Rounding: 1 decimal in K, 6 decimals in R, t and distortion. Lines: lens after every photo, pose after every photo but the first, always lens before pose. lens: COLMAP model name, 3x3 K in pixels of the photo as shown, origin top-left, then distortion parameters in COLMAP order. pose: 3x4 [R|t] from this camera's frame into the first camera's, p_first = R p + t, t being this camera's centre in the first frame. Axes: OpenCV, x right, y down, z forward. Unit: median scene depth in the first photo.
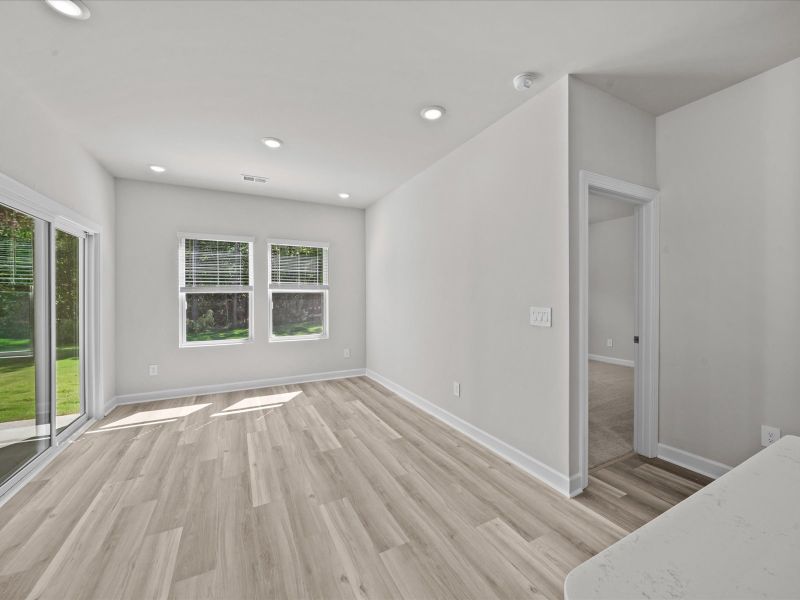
lens RADIAL K [[323.9, 0, 400.0], [0, 323.9, 300.0], [0, 0, 1]] dist [0.000323, -0.000039]
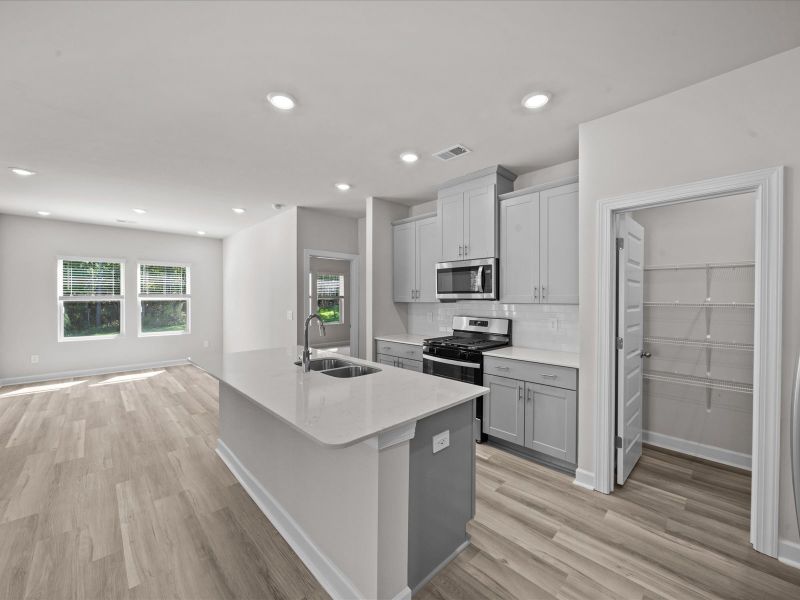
lens RADIAL K [[323.9, 0, 400.0], [0, 323.9, 300.0], [0, 0, 1]] dist [0.000323, -0.000039]
pose [[0.958759, 0.003095, 0.284204, 0.277708], [-0.001860, 0.999988, -0.004618, -0.021302], [-0.284215, 0.003899, 0.958753, -0.653568]]
